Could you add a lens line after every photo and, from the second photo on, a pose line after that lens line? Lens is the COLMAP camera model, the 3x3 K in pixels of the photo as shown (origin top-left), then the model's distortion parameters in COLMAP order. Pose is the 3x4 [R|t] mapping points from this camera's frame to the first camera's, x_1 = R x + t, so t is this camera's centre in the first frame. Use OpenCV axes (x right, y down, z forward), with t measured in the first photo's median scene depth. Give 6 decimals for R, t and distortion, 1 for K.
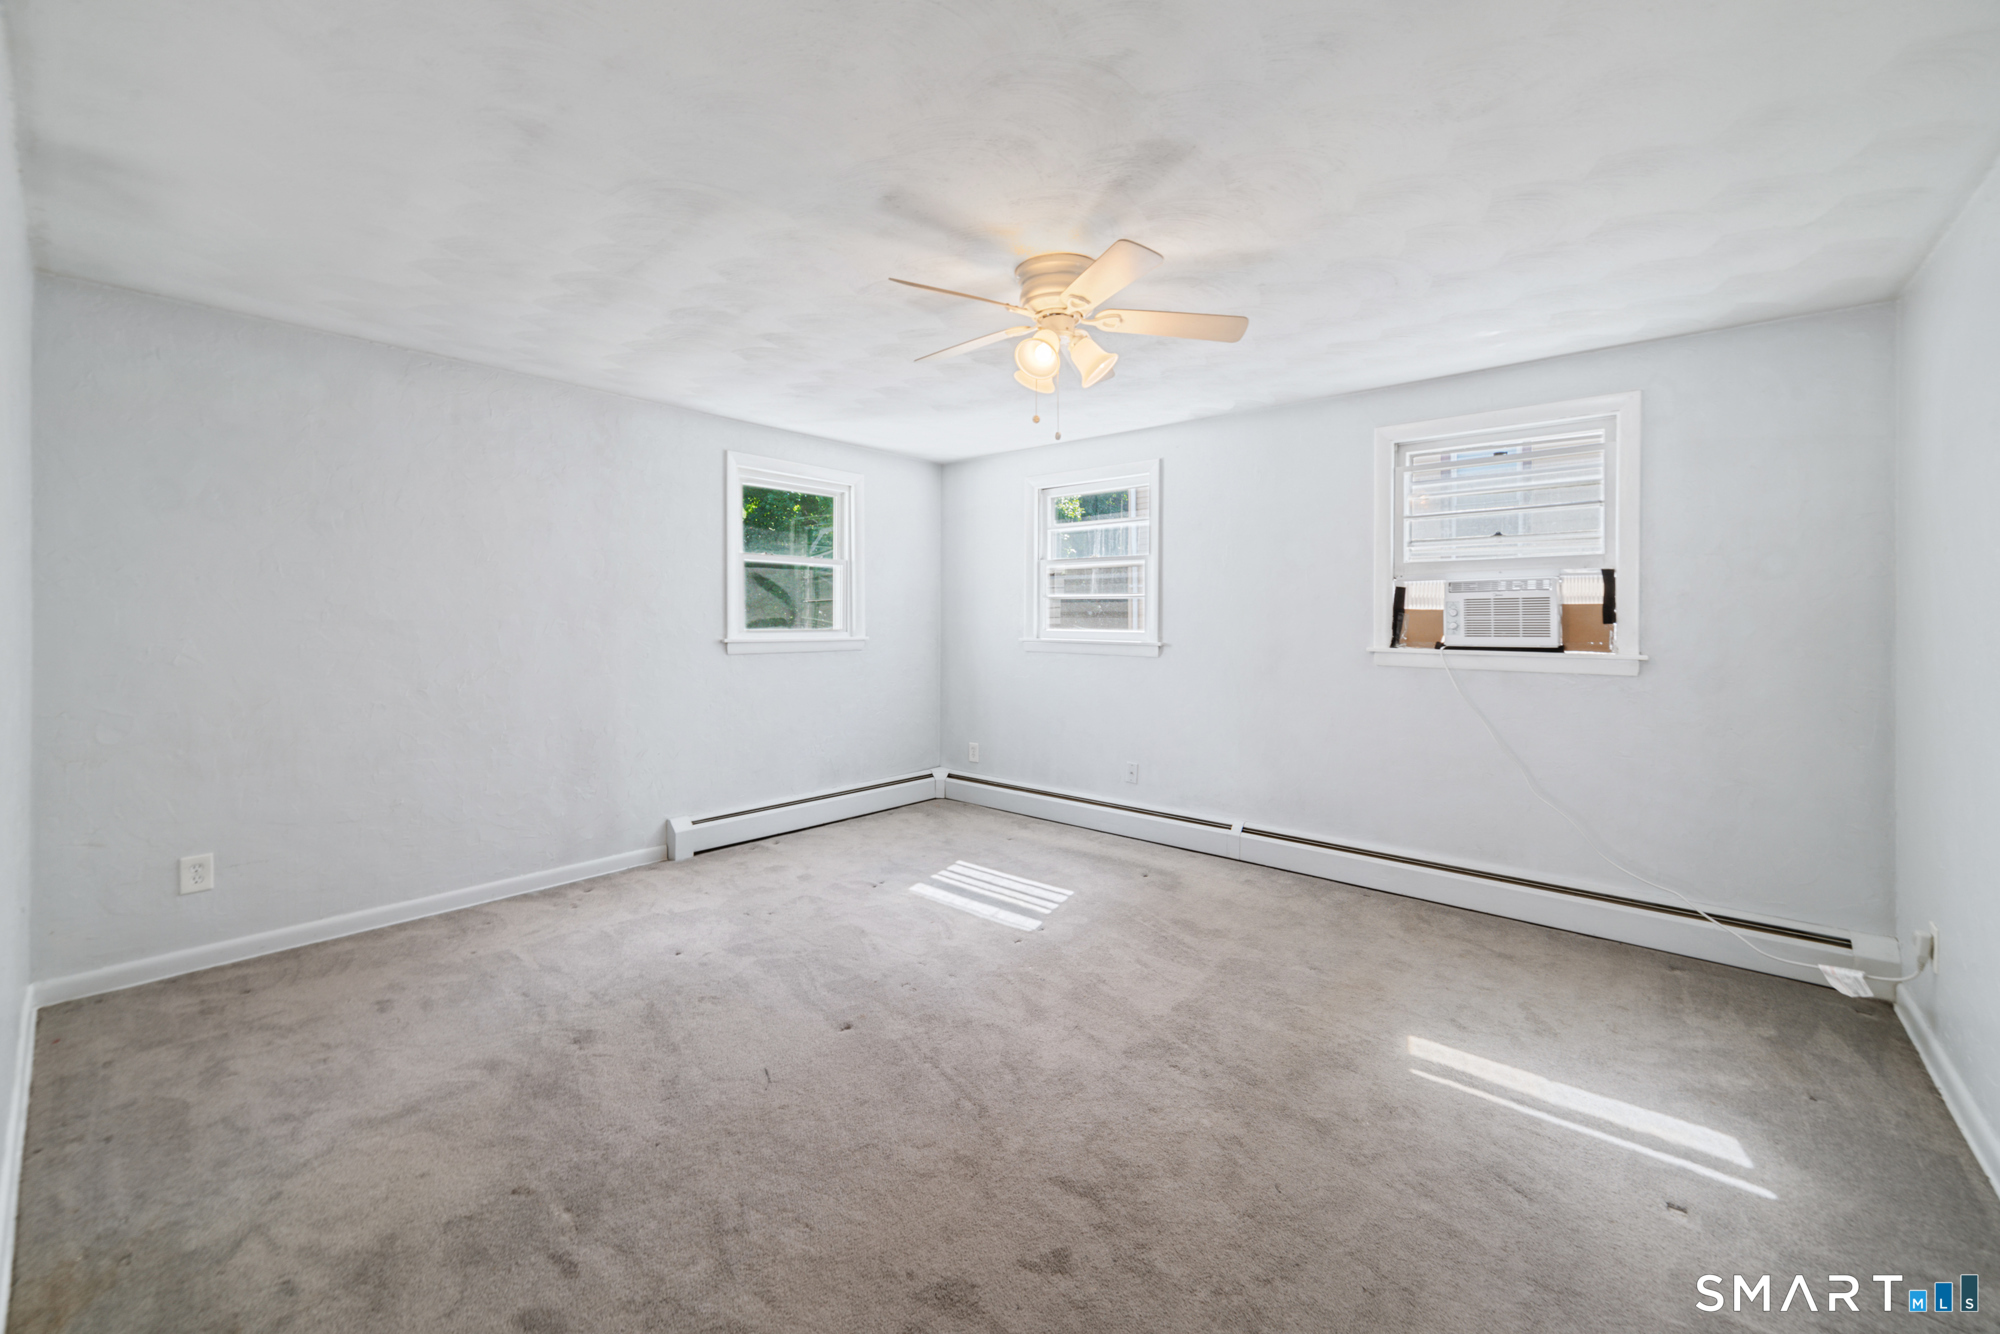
lens RADIAL K [[808.7, 0, 992.2], [0, 808.7, 604.7], [0, 0, 1]] dist [-0.002318, 0.005176]
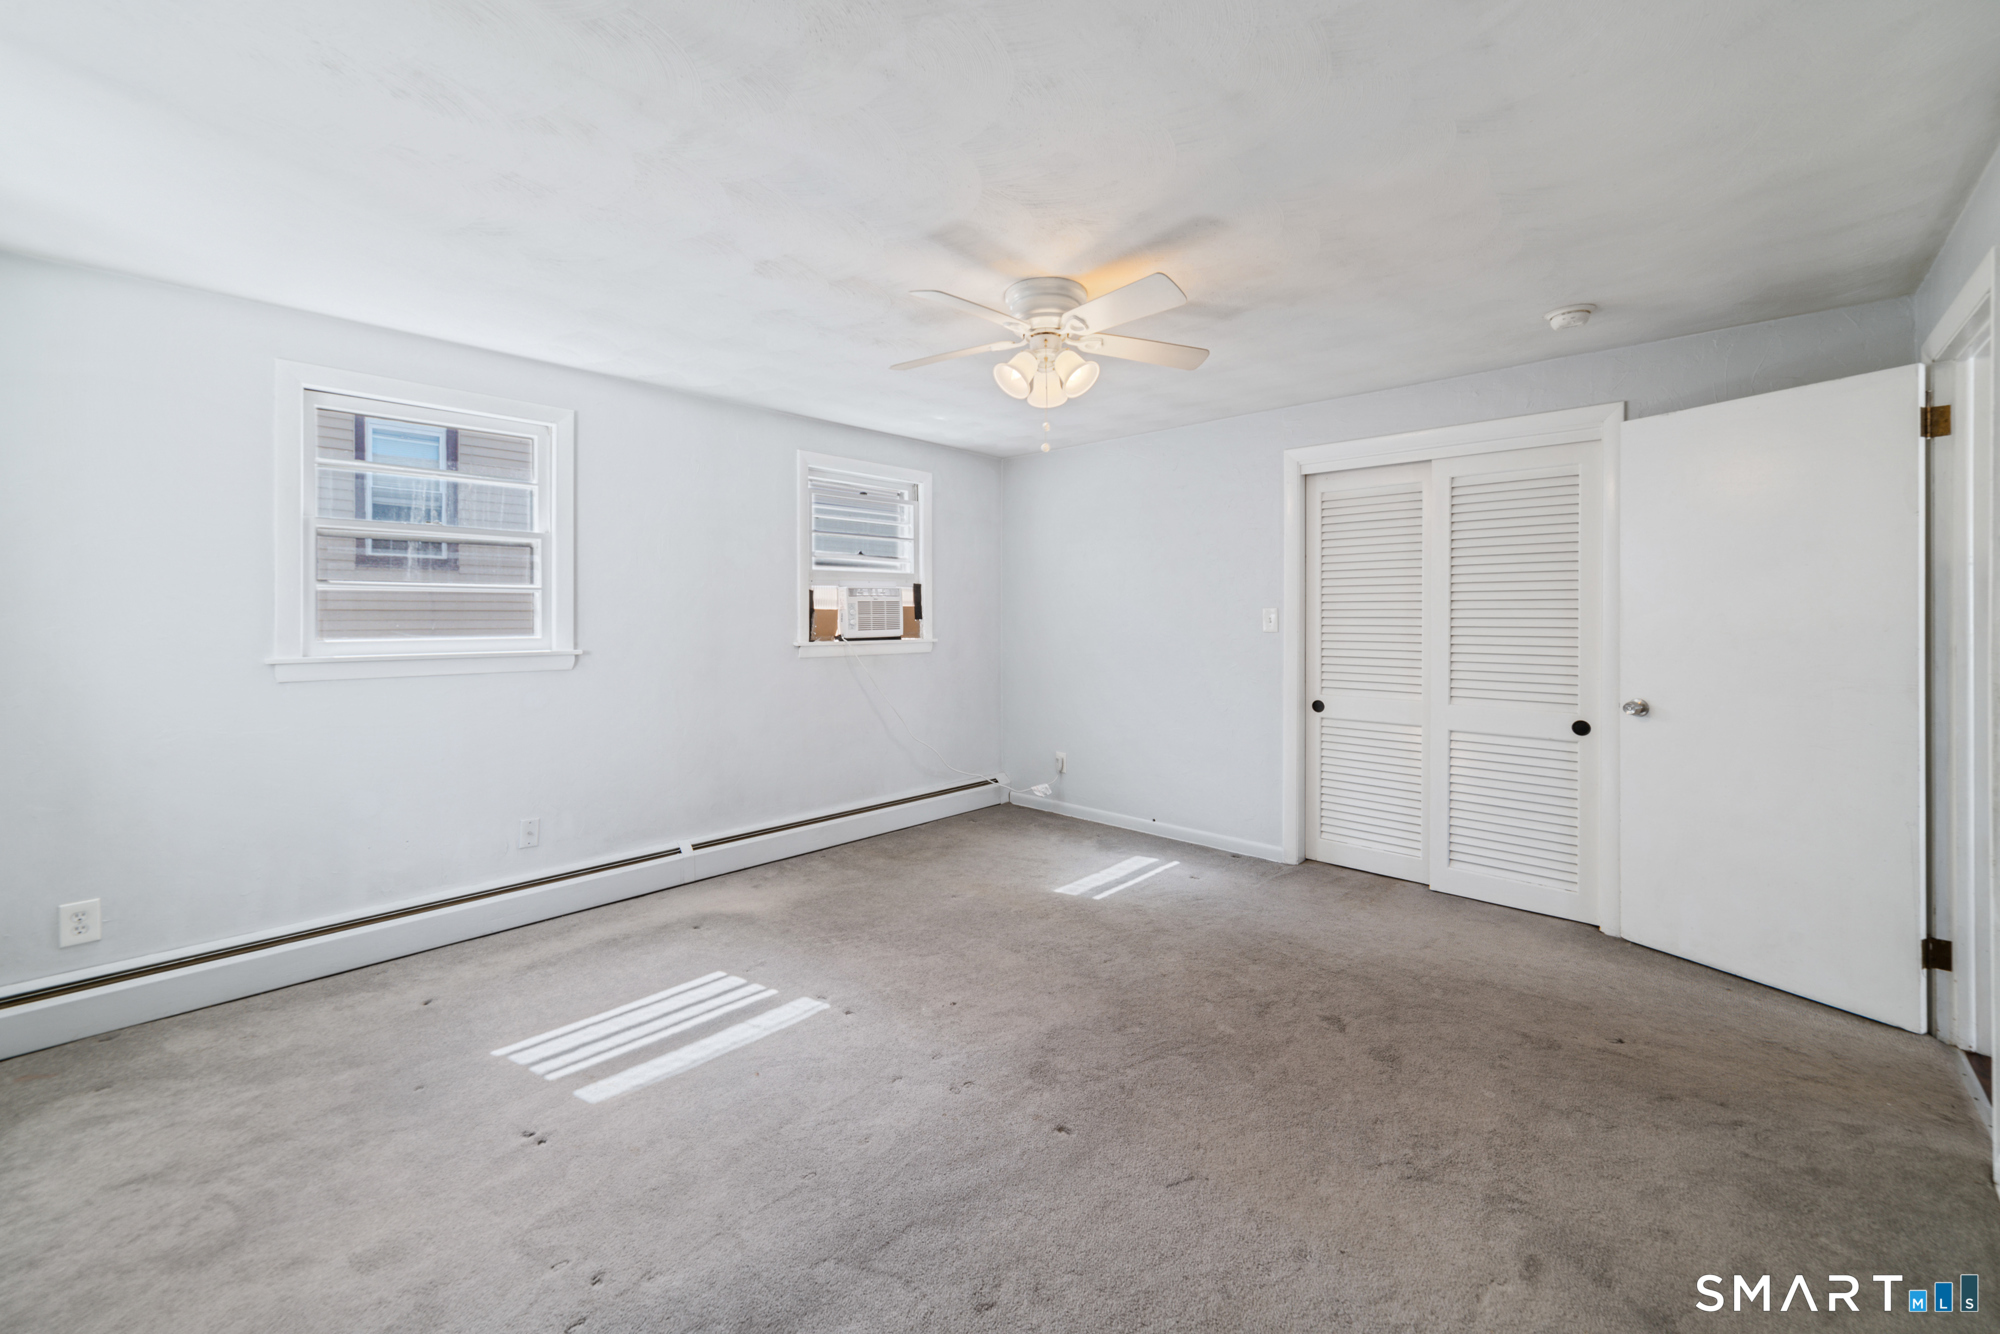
lens RADIAL K [[808.7, 0, 992.2], [0, 808.7, 604.7], [0, 0, 1]] dist [-0.002318, 0.005176]
pose [[0.020899, 0.006521, 0.999760, -0.689516], [-0.015876, 0.999855, -0.006190, 0.002538], [-0.999656, -0.015743, 0.021000, 0.736644]]
